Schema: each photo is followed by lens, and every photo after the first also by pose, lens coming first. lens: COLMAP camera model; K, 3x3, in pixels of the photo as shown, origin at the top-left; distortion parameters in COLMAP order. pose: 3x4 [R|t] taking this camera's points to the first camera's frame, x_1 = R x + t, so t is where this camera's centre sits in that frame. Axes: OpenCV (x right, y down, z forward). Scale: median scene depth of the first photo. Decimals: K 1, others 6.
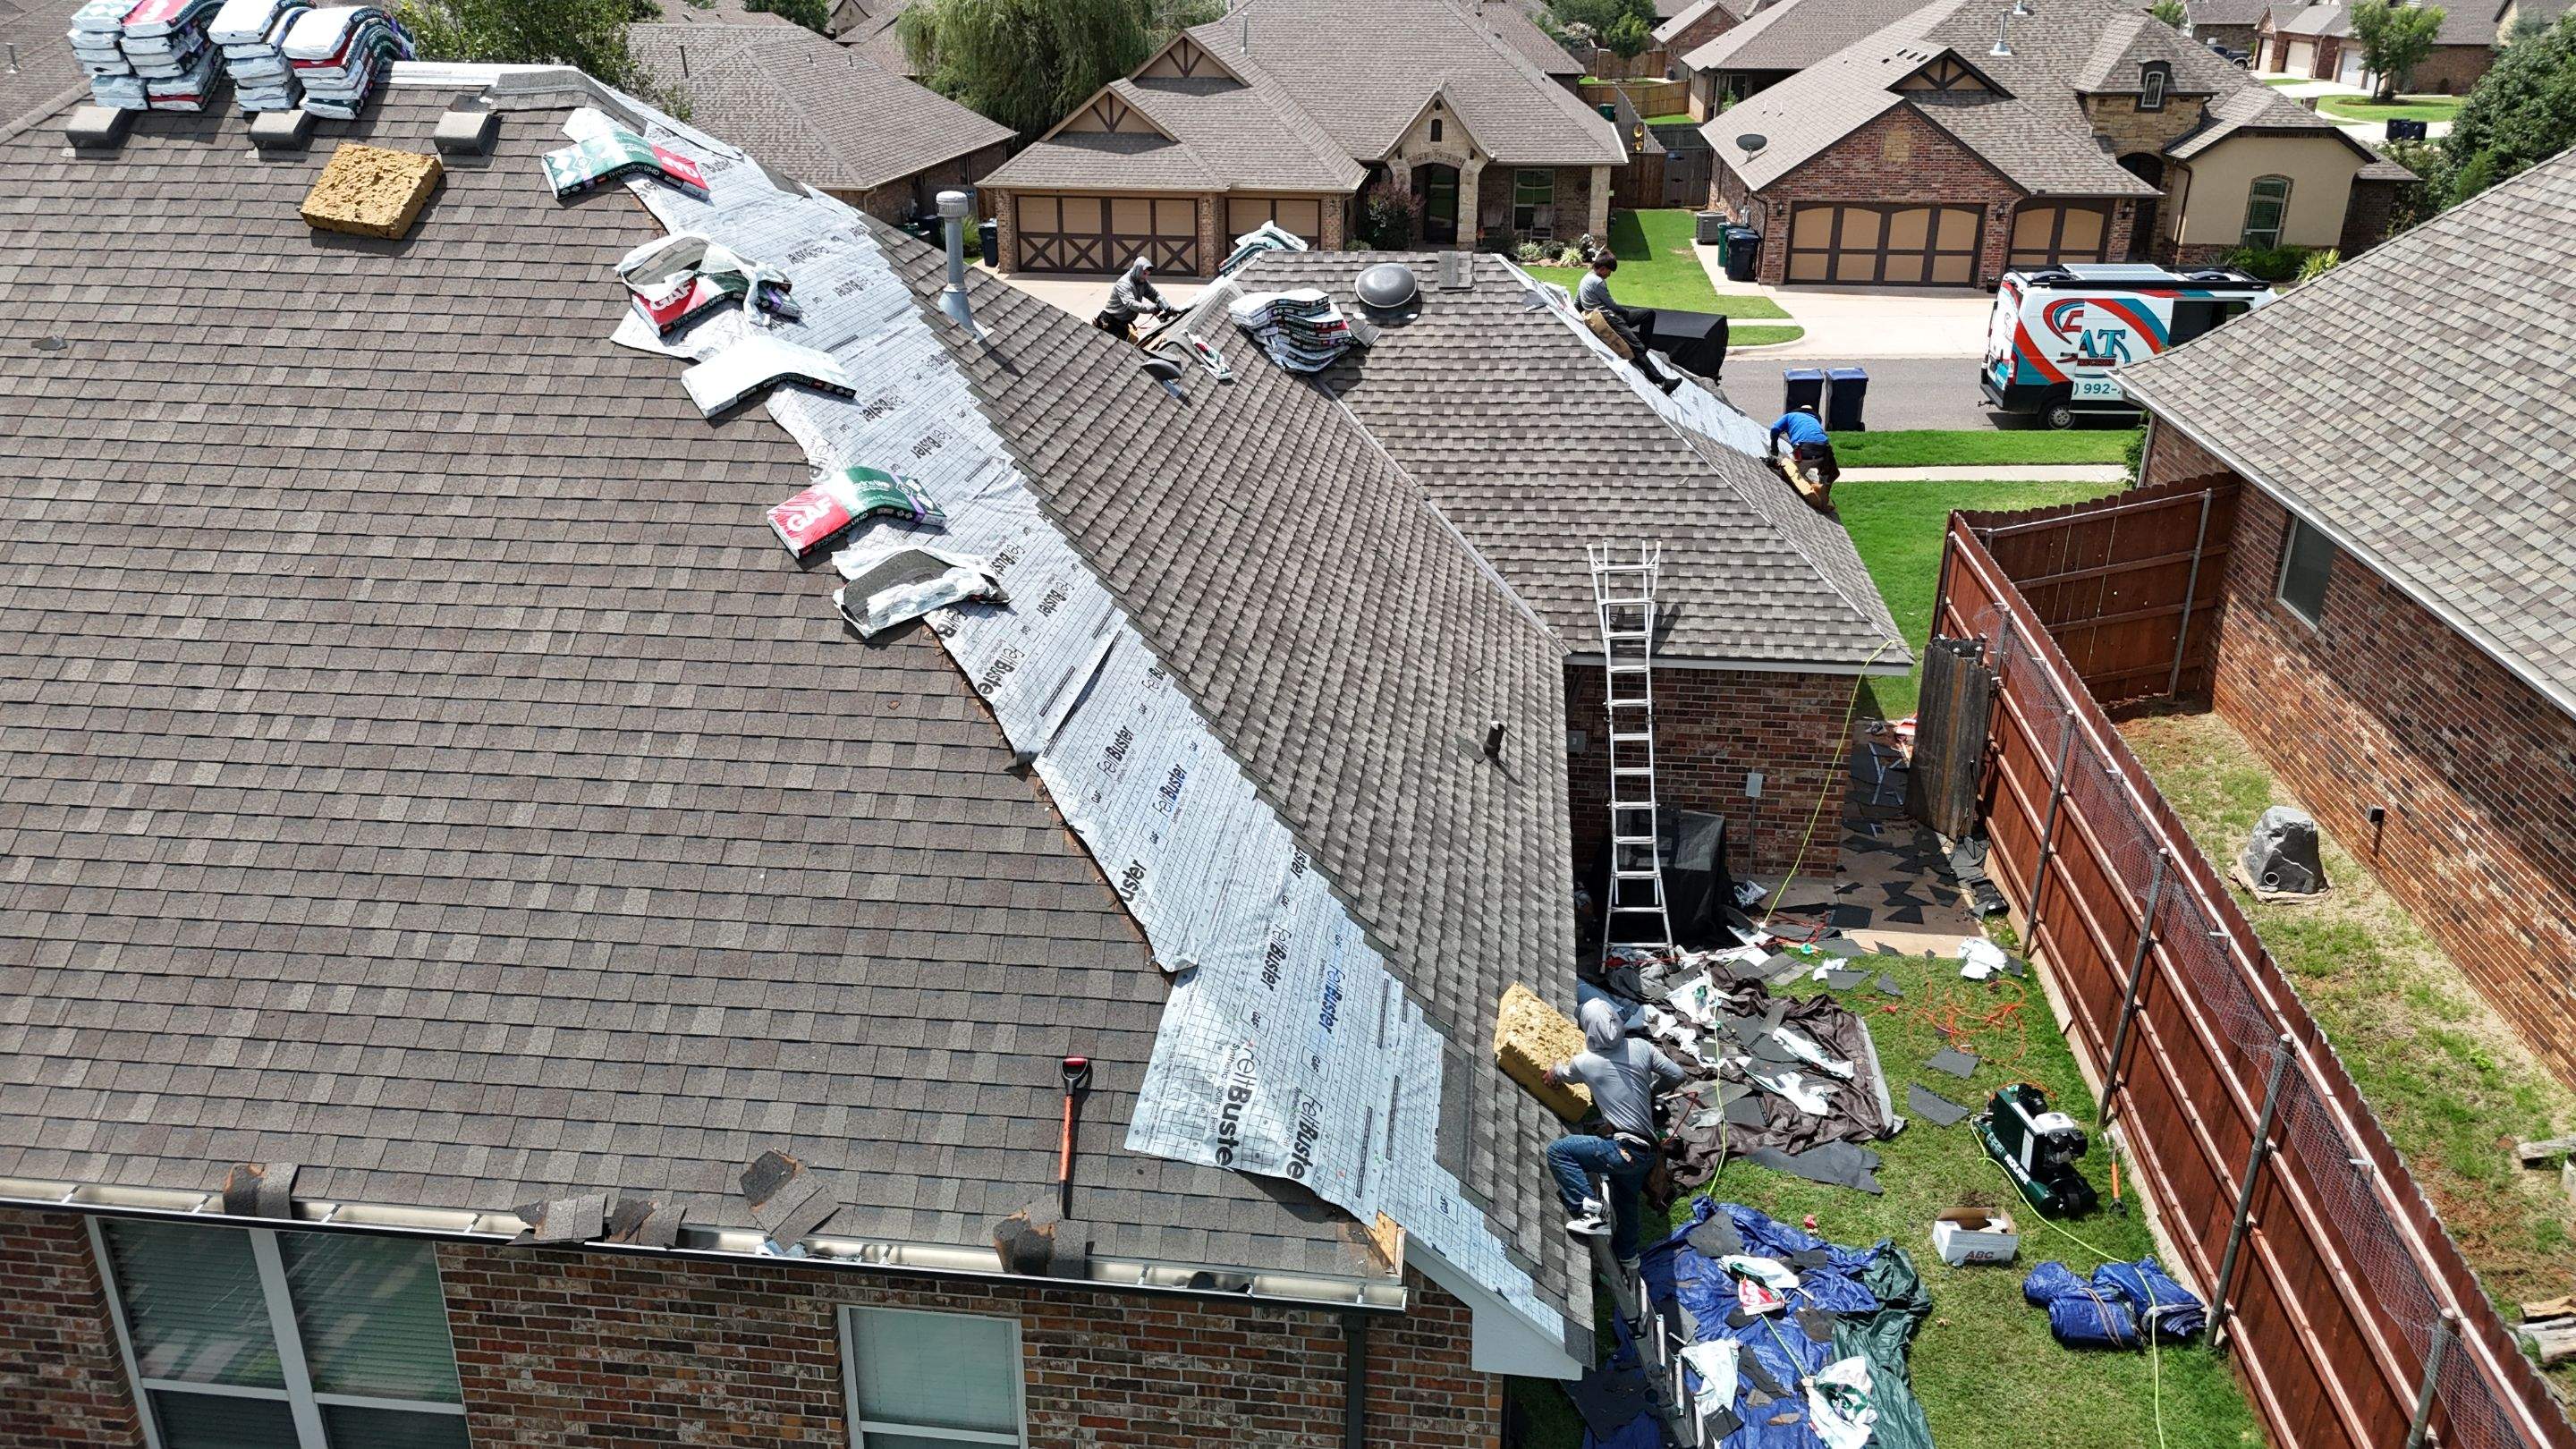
lens RADIAL K [[1878.2, 0, 1282.7], [0, 1878.2, 729.7], [0, 0, 1]] dist [0.119359, -0.183484]
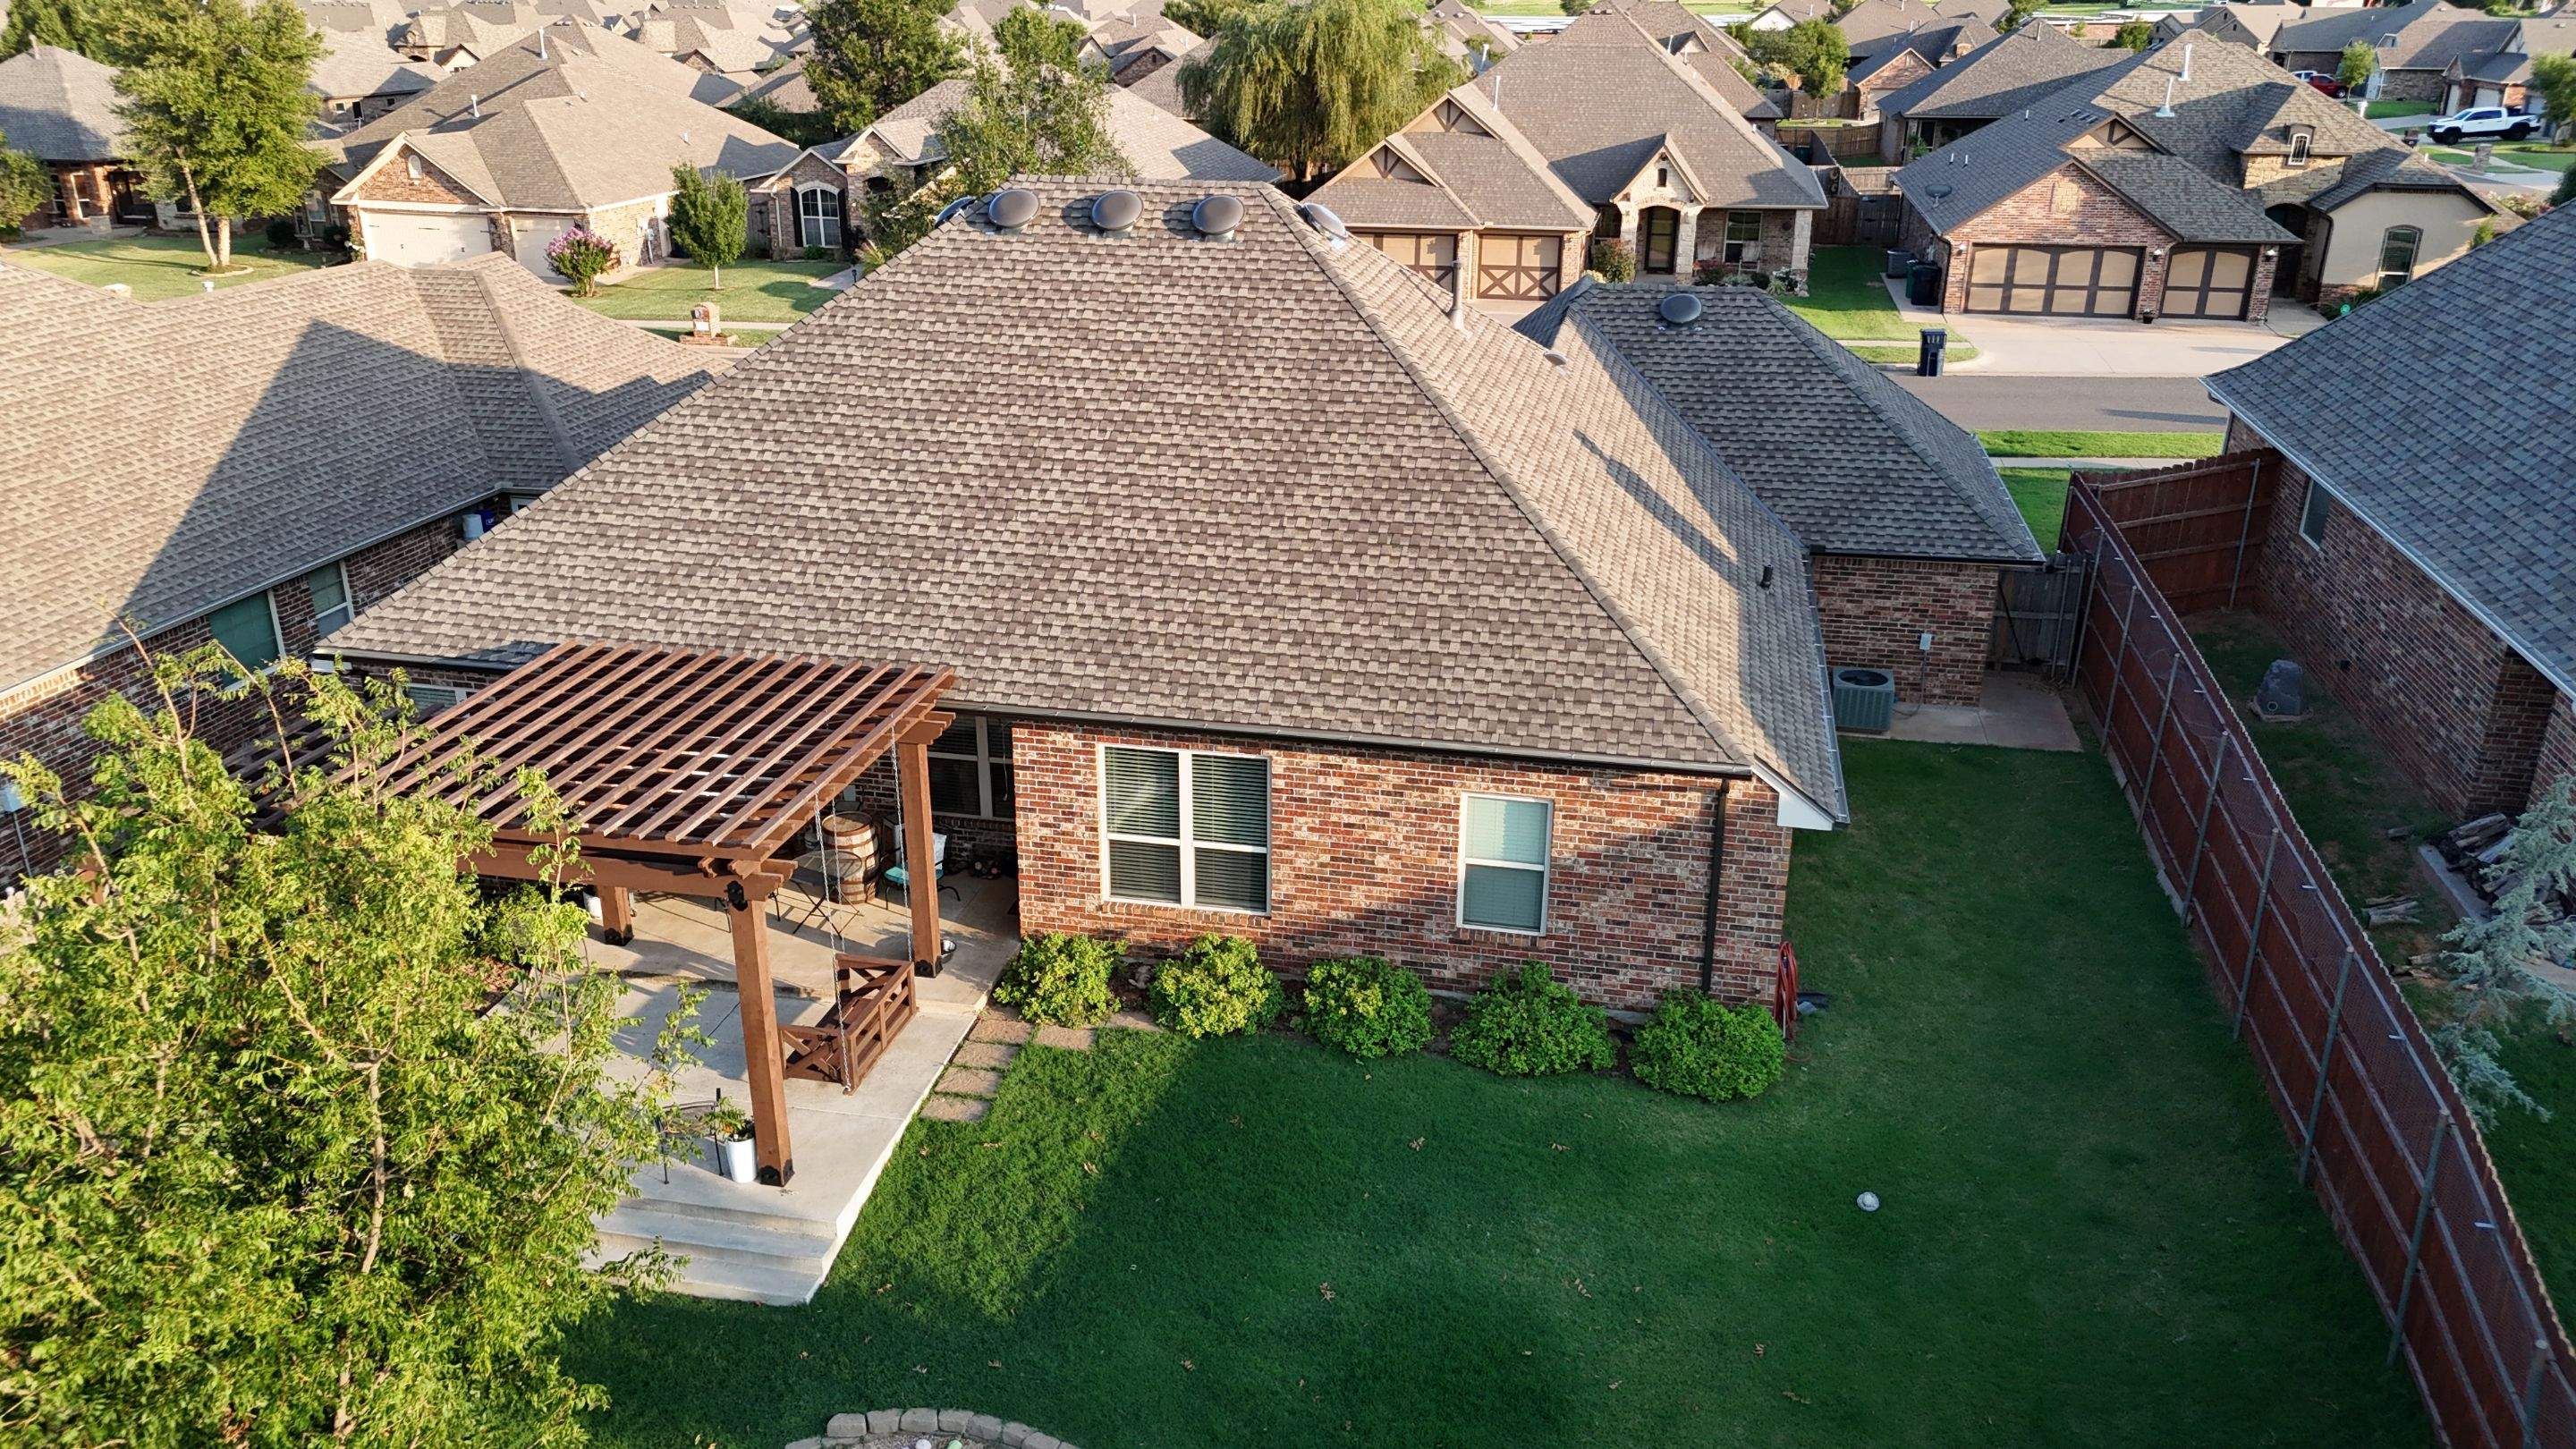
lens RADIAL K [[1878.2, 0, 1282.7], [0, 1878.2, 729.7], [0, 0, 1]] dist [0.119359, -0.183484]
pose [[0.996103, 0.034936, -0.080986, -0.134944], [-0.035818, 0.999314, -0.009459, 0.131006], [0.080600, 0.012323, 0.996670, -0.545340]]
